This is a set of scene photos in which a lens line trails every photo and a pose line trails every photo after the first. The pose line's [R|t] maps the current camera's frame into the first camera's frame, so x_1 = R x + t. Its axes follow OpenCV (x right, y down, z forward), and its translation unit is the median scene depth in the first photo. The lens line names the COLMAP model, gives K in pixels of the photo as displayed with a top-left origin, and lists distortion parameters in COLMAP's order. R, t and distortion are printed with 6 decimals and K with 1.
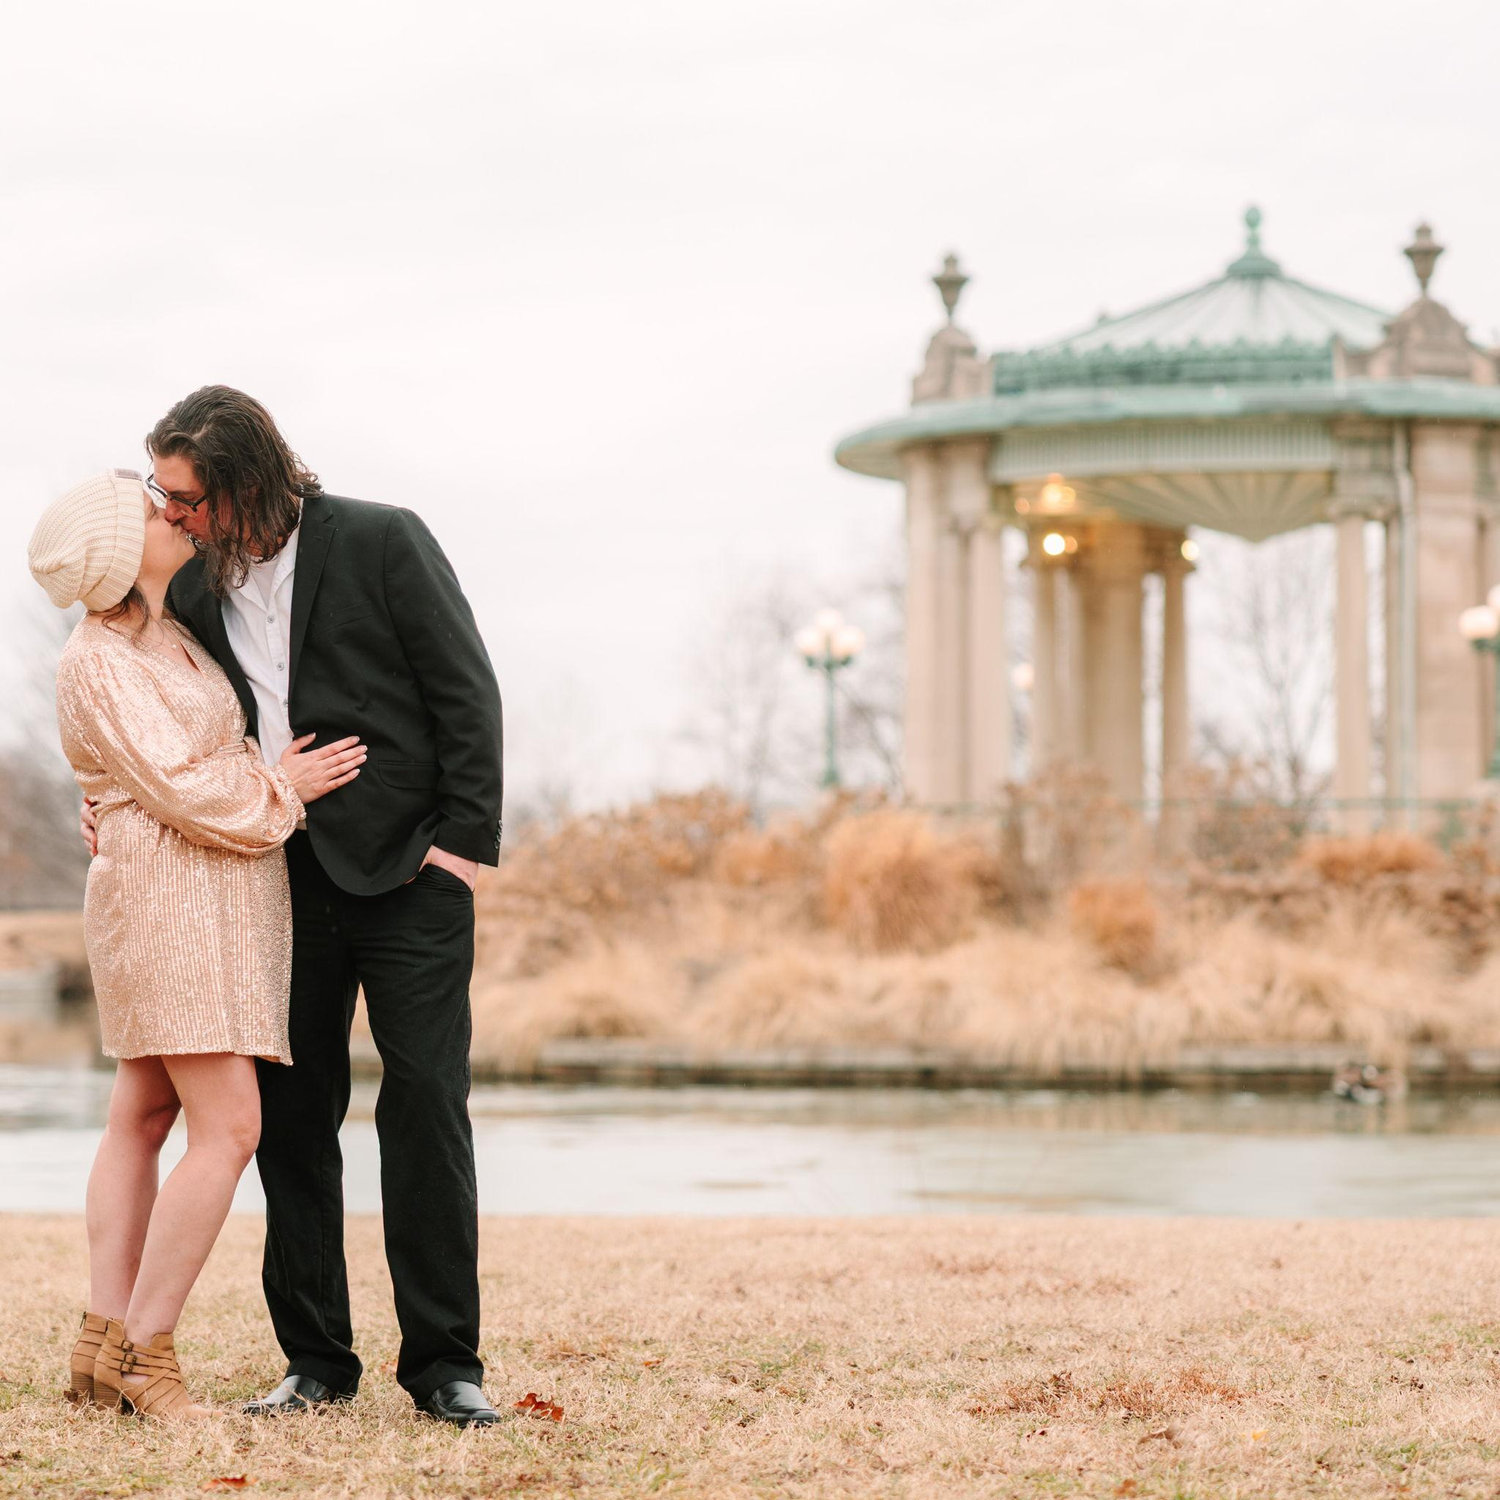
lens RADIAL K [[3946.2, 0, 700.7], [0, 3946.2, 751.6], [0, 0, 1]] dist [0.000743, 0.083308]
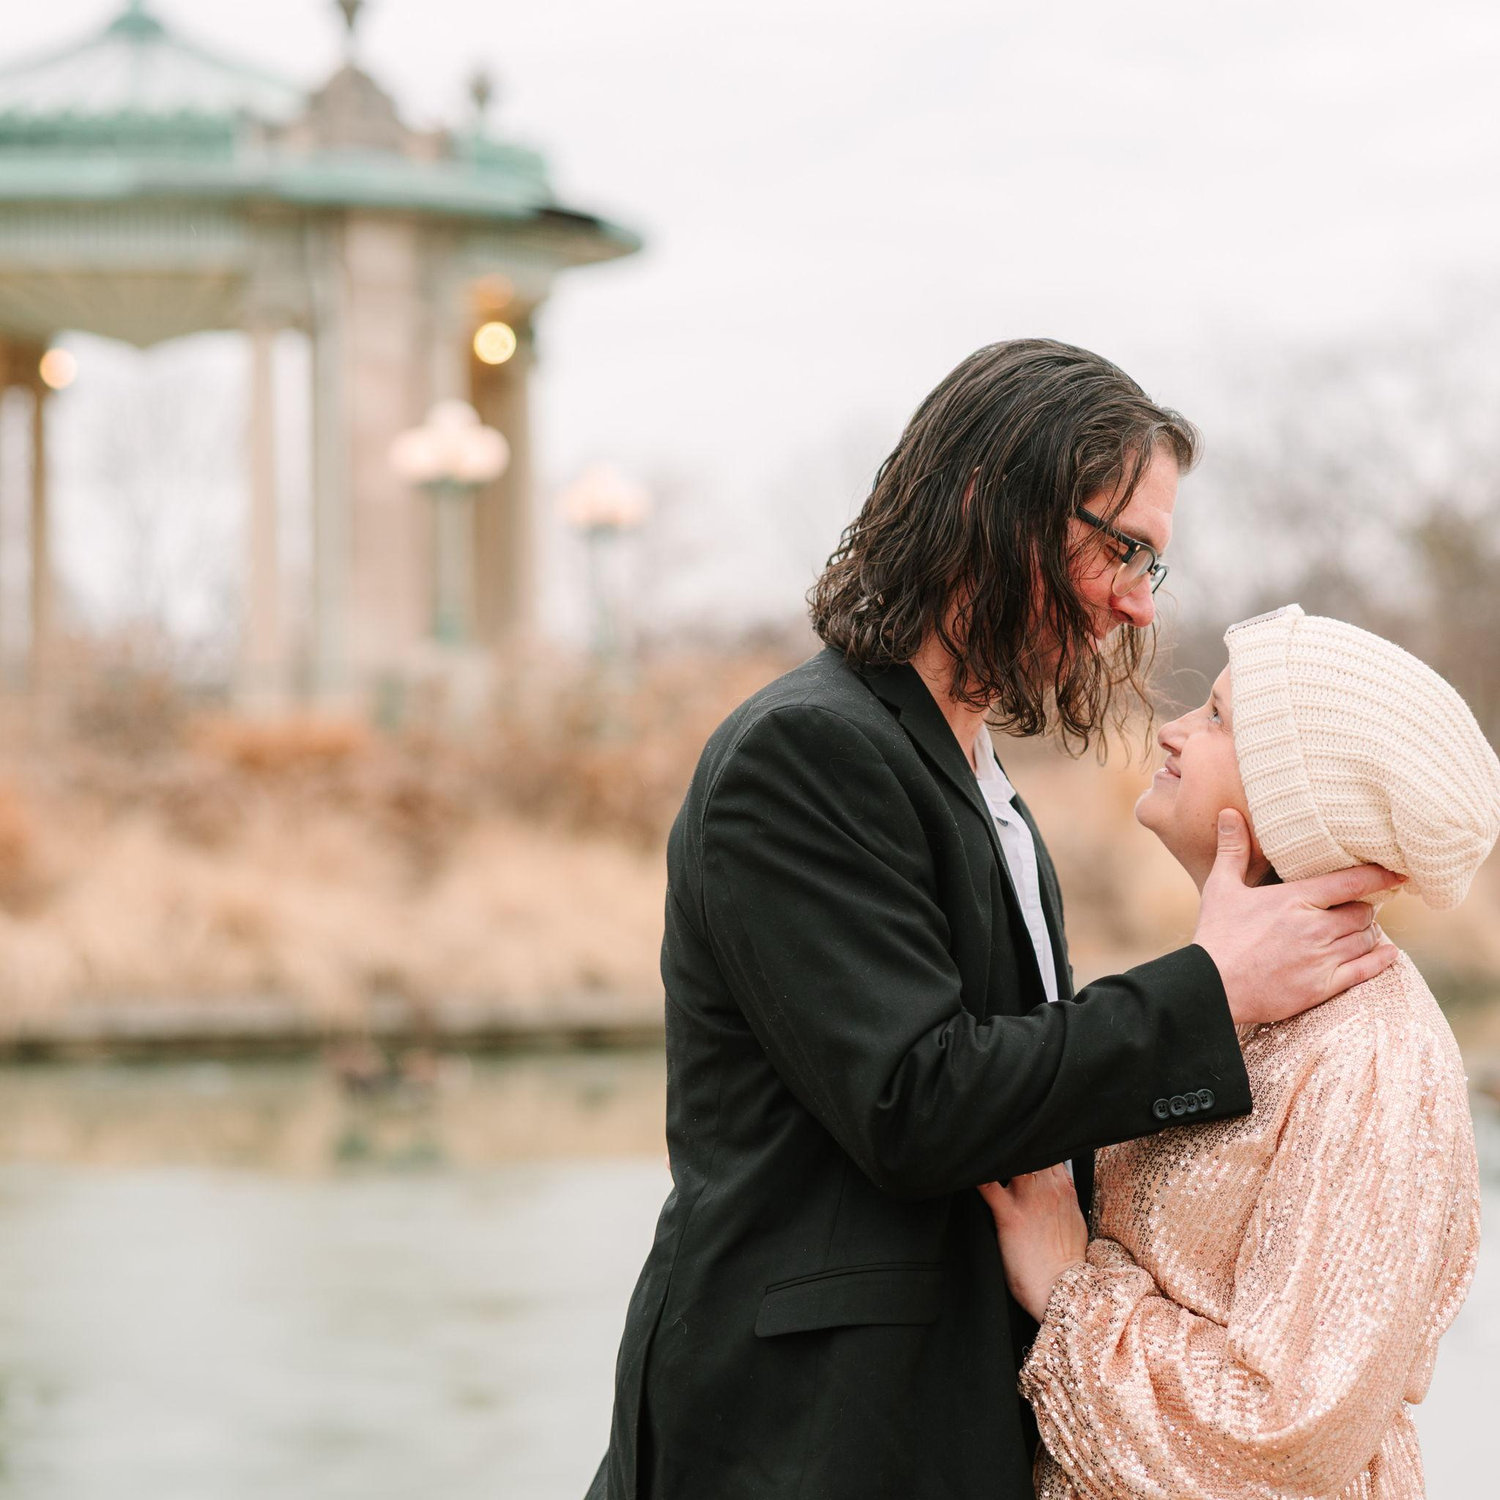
lens RADIAL K [[3946.2, 0, 700.7], [0, 3946.2, 751.6], [0, 0, 1]] dist [0.000743, 0.083308]
pose [[0.957892, -0.006638, 0.287052, 0.017849], [-0.003432, 0.999397, 0.034562, 0.000148], [-0.287108, -0.034091, 0.957291, 0.200150]]
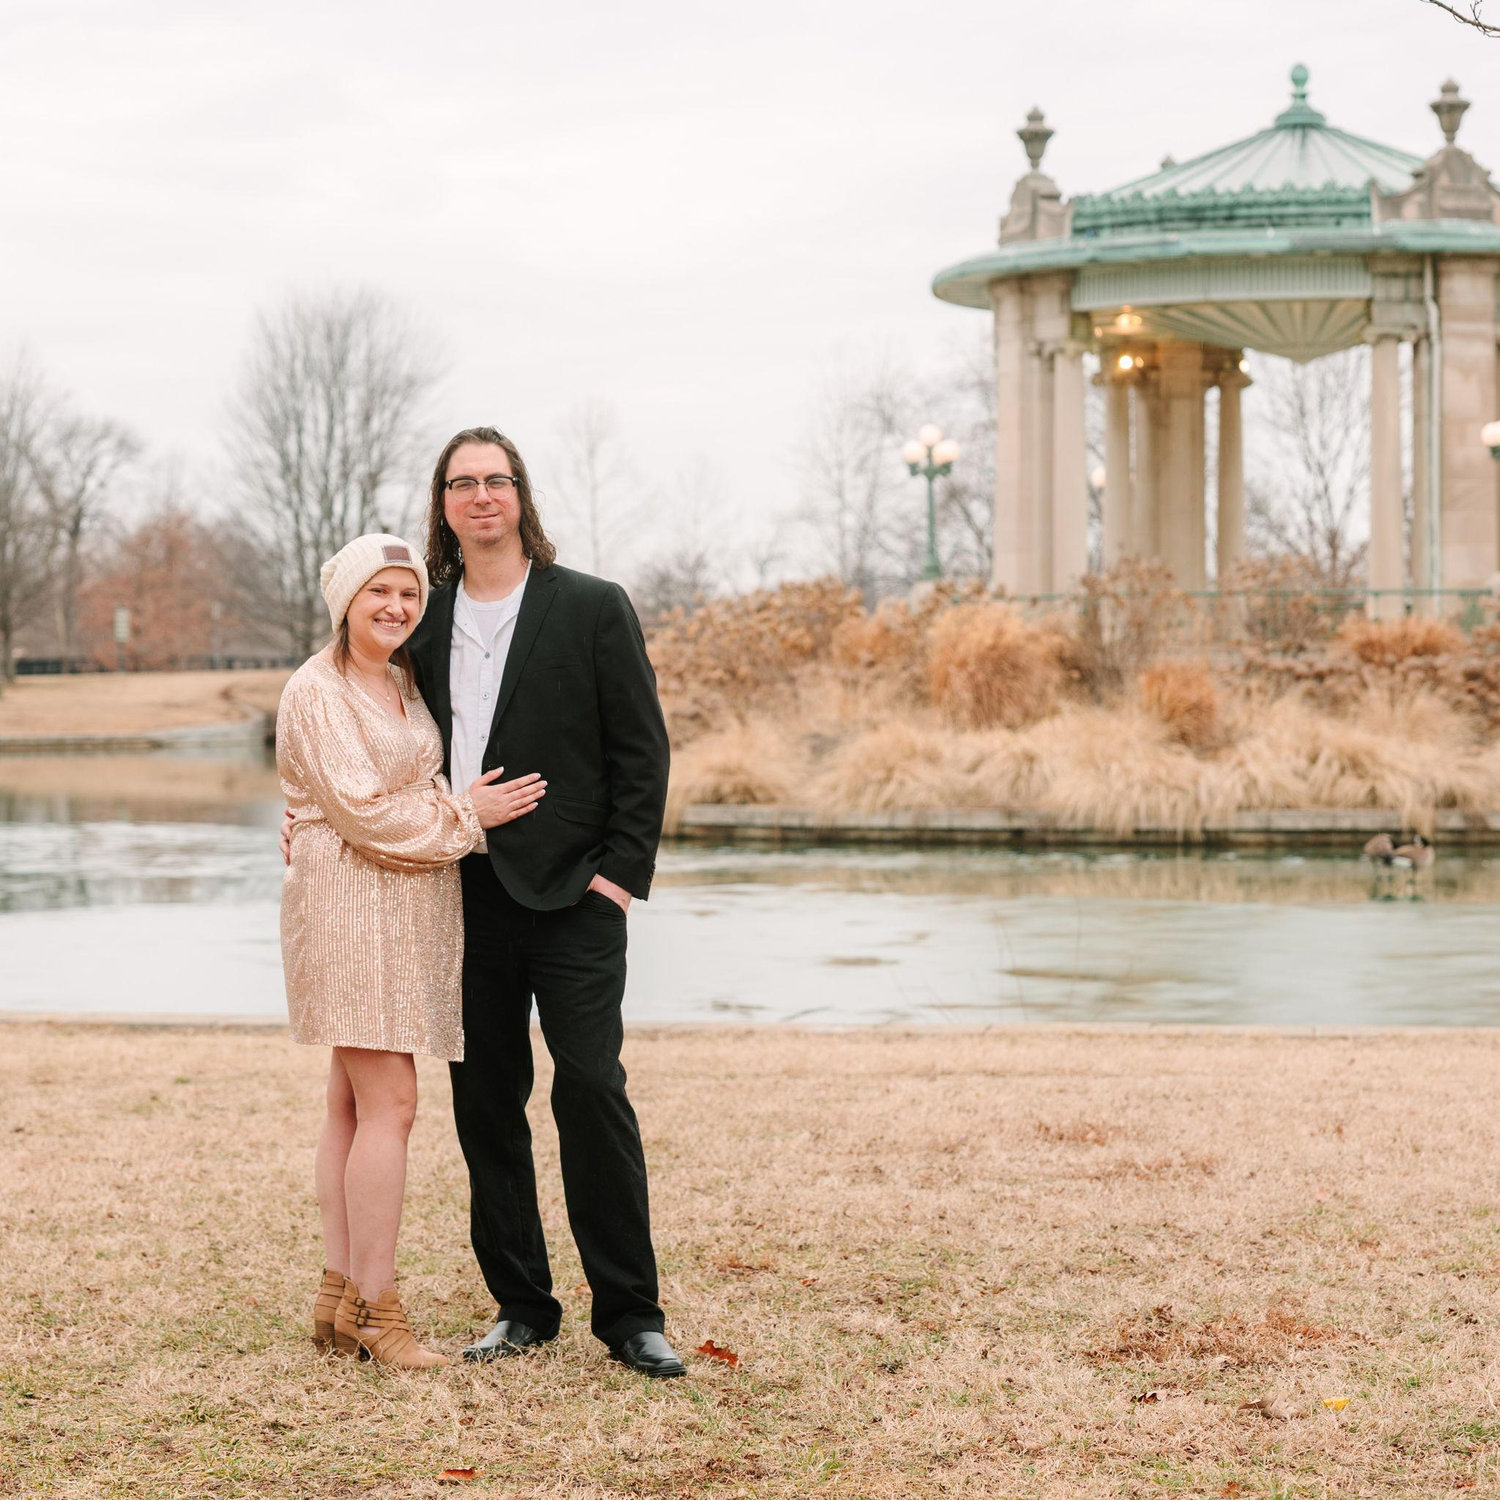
lens RADIAL K [[3412.2, 0, 750.1], [0, 3412.2, 747.8], [0, 0, 1]] dist [-0.012424, -0.043480]
pose [[0.999782, -0.007053, -0.019673, -0.001116], [0.008335, 0.997791, 0.065907, -0.008843], [0.019164, -0.066056, 0.997632, 0.001031]]
